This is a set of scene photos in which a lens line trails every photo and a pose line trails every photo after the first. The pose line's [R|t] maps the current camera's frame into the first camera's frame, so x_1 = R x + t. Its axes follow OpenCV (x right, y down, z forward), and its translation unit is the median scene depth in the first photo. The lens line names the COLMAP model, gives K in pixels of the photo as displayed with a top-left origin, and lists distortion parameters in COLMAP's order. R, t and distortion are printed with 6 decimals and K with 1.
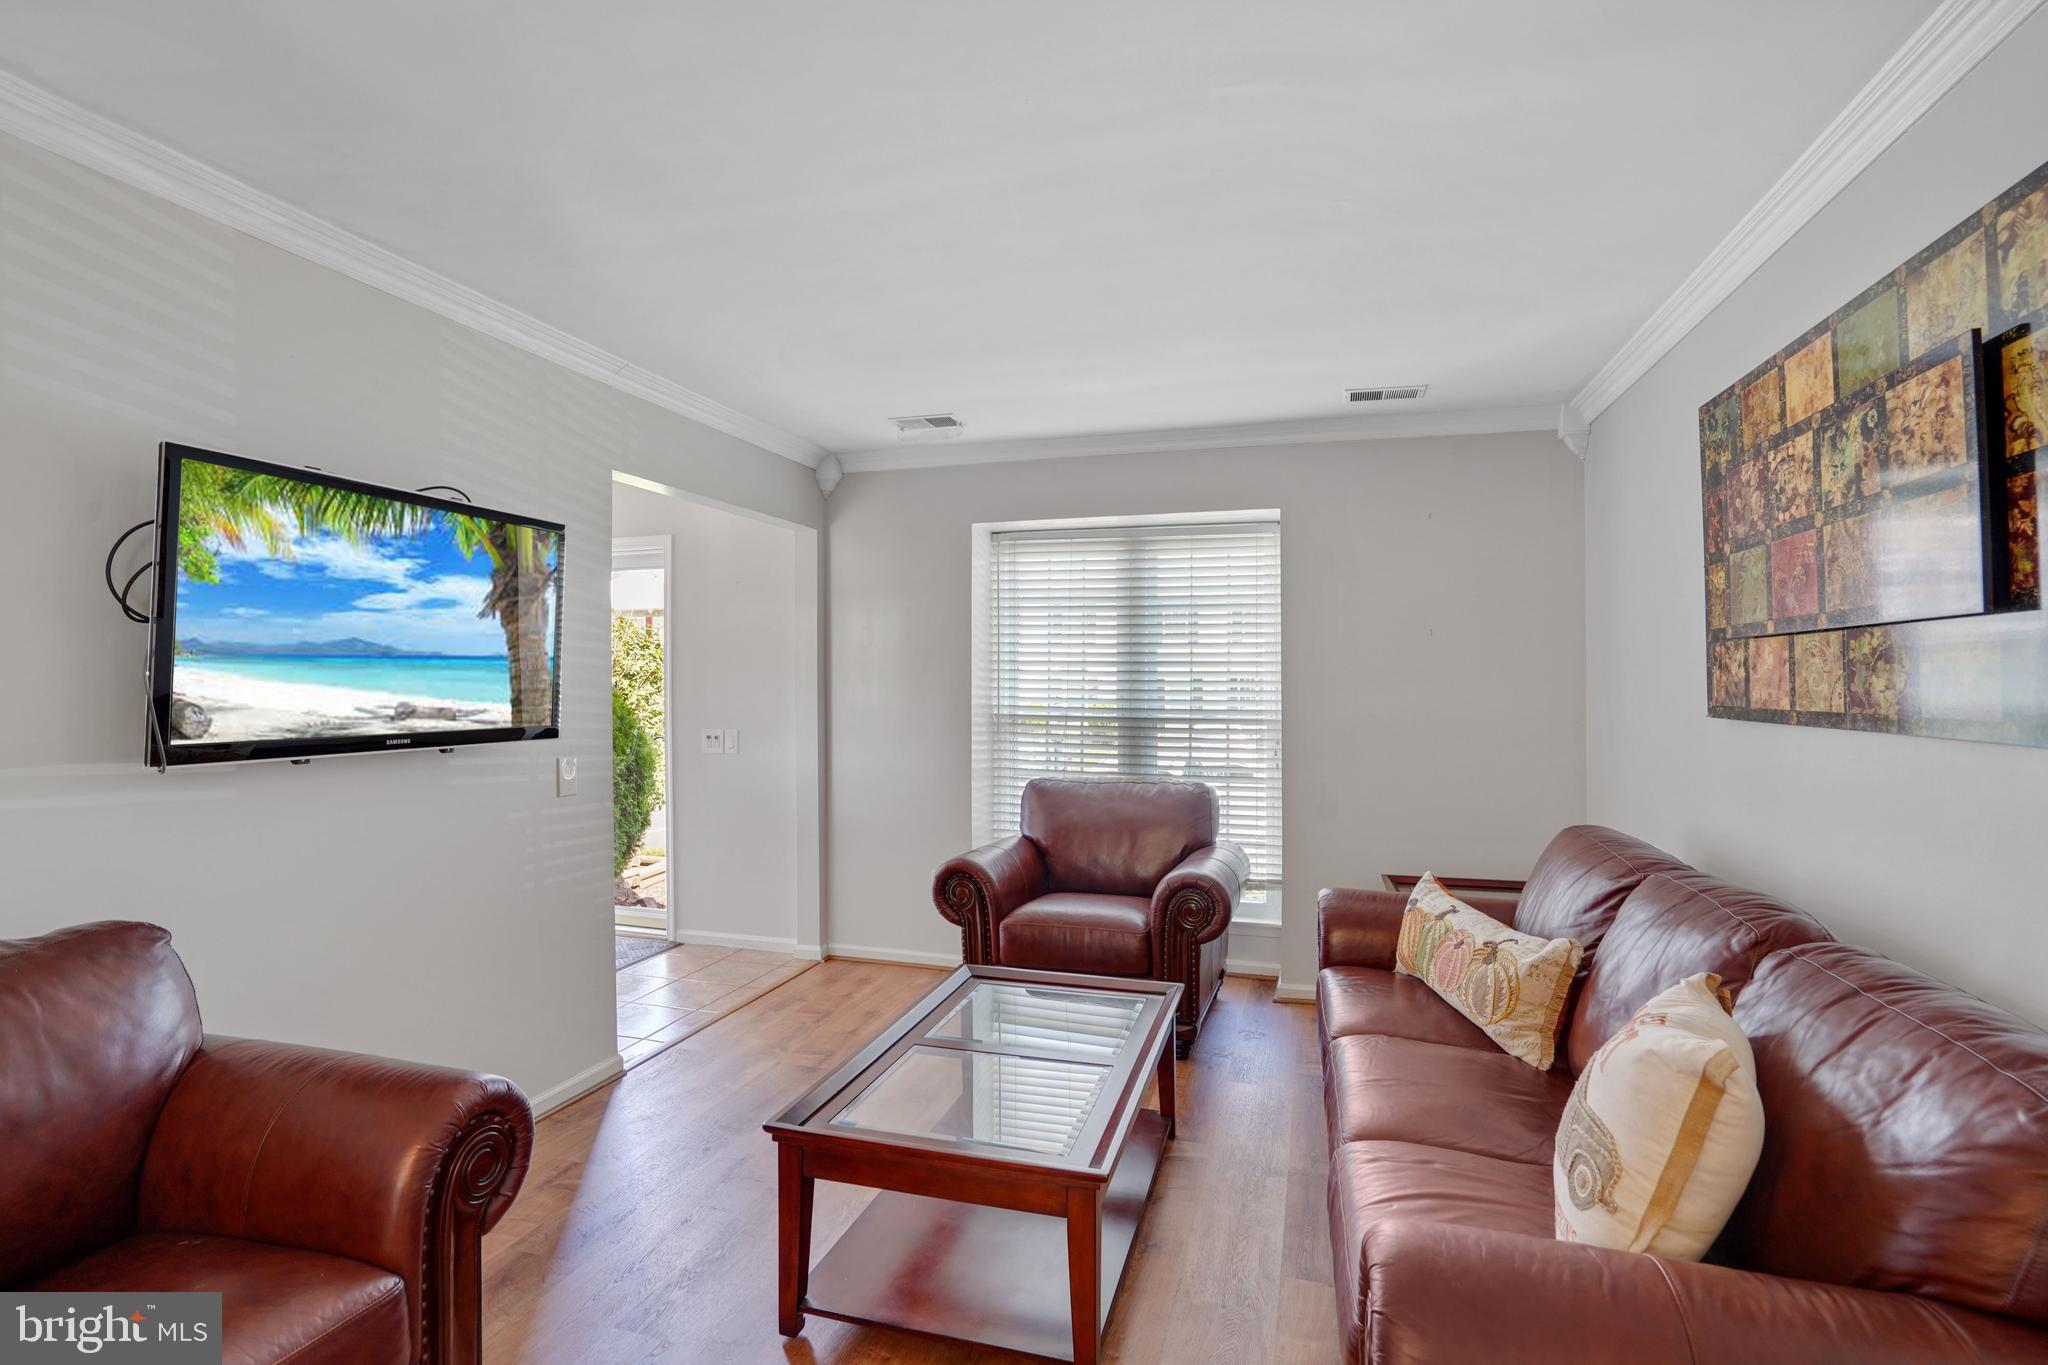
lens RADIAL K [[971.8, 0, 1024.1], [0, 971.8, 669.5], [0, 0, 1]] dist [-0.055645, 0.018722]
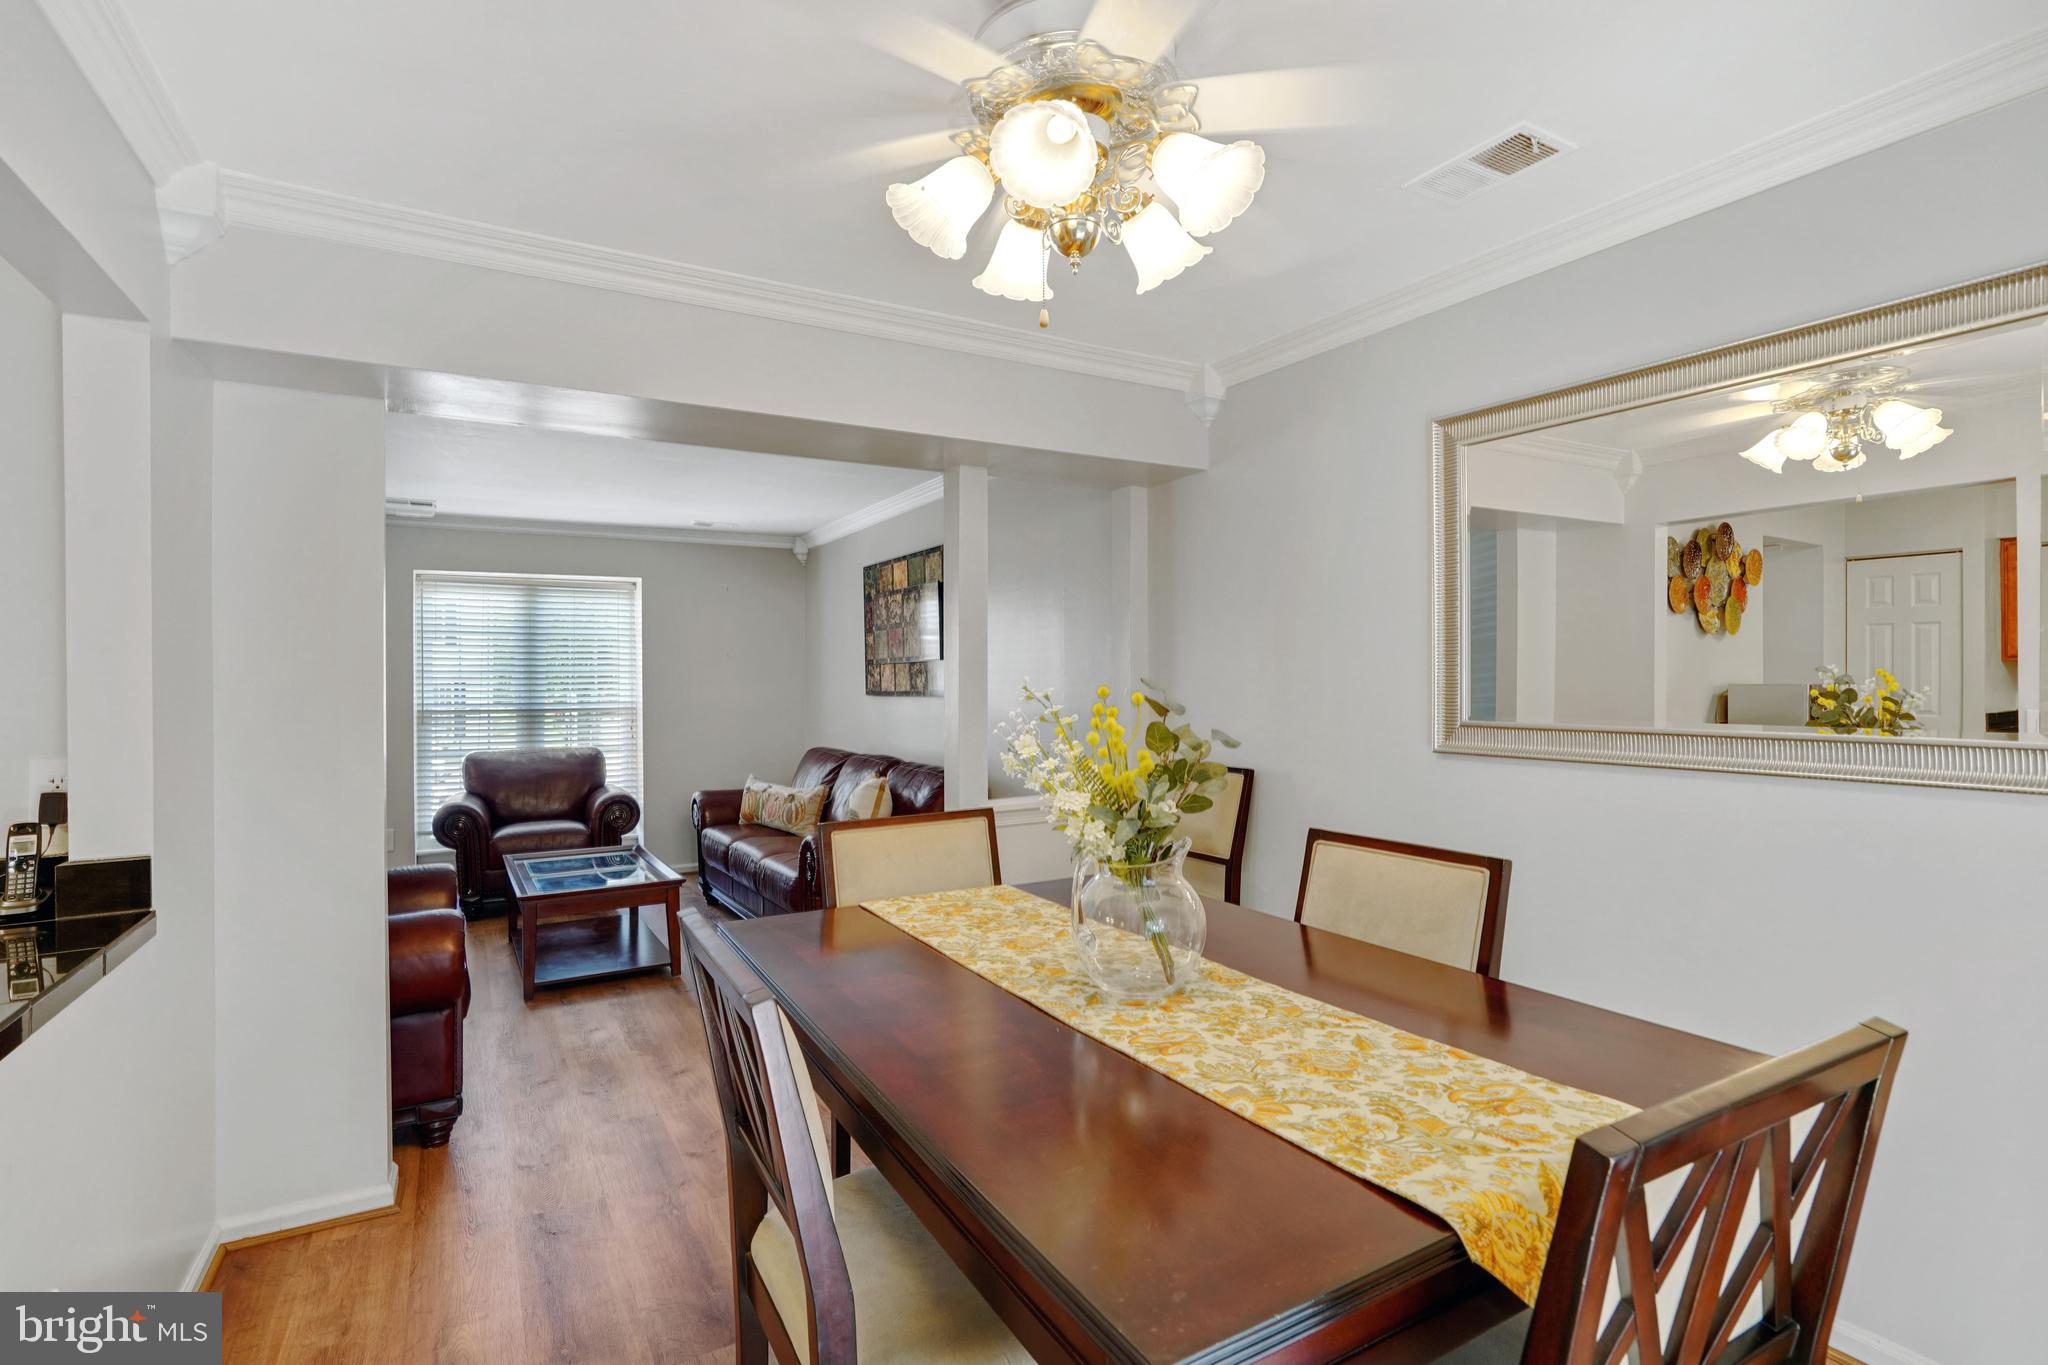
lens RADIAL K [[971.8, 0, 1024.1], [0, 971.8, 669.5], [0, 0, 1]] dist [-0.055645, 0.018722]
pose [[0.676971, -0.003604, 0.736000, -0.904333], [0.002601, 0.999993, 0.002505, -0.023018], [-0.736005, 0.000219, 0.676976, -1.063118]]
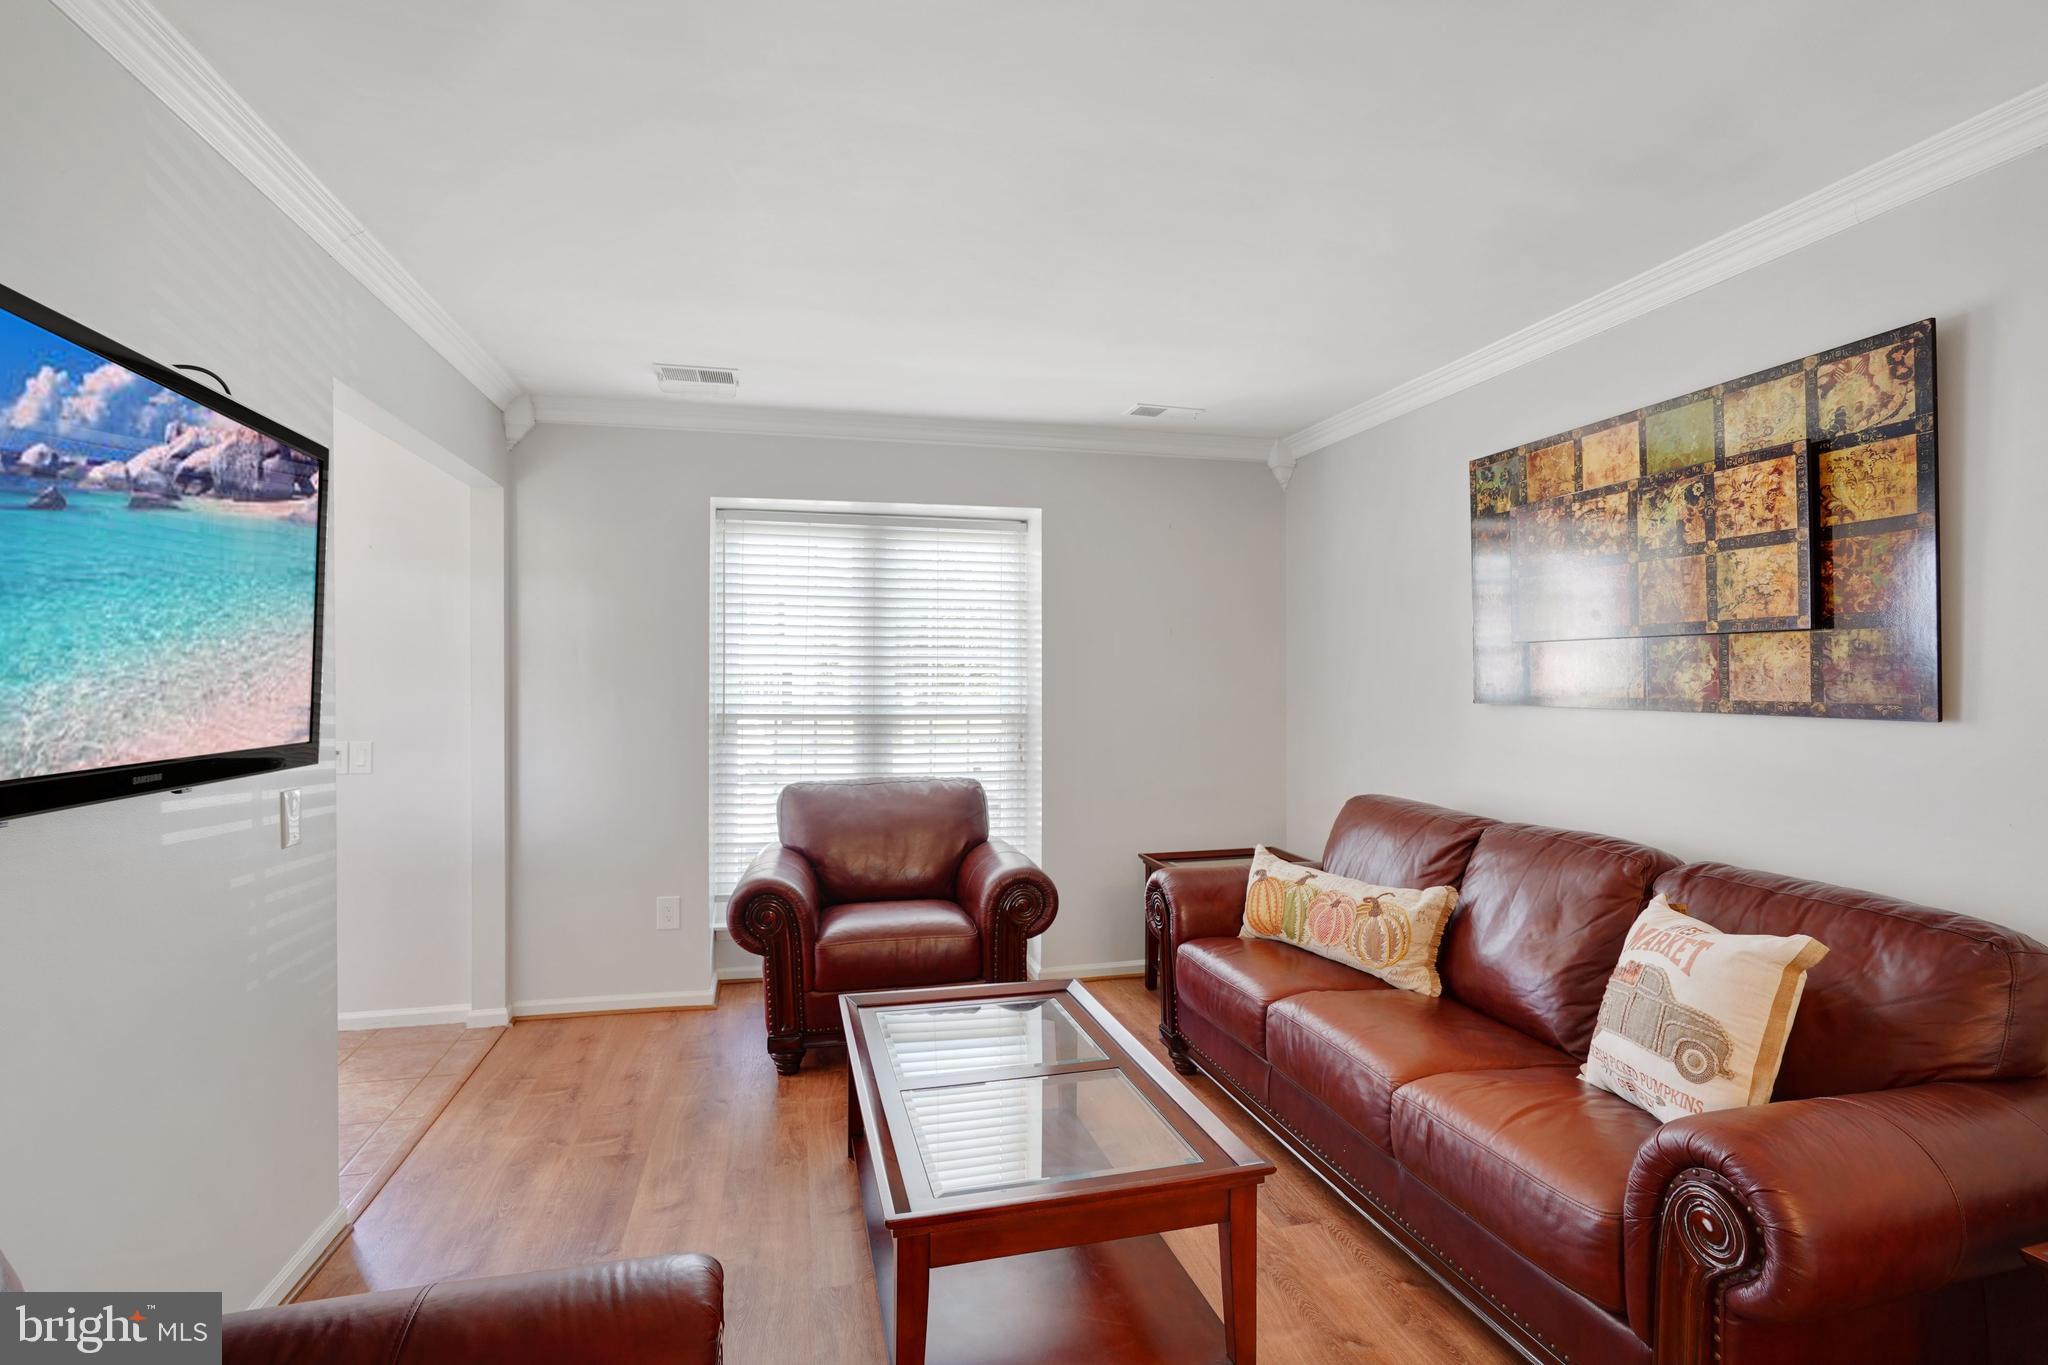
lens RADIAL K [[971.8, 0, 1024.1], [0, 971.8, 669.5], [0, 0, 1]] dist [-0.055645, 0.018722]
pose [[0.859987, 0.001319, 0.510315, -0.503046], [-0.004328, 0.999980, 0.004709, 0.000828], [-0.510298, -0.006259, 0.859975, 0.209976]]
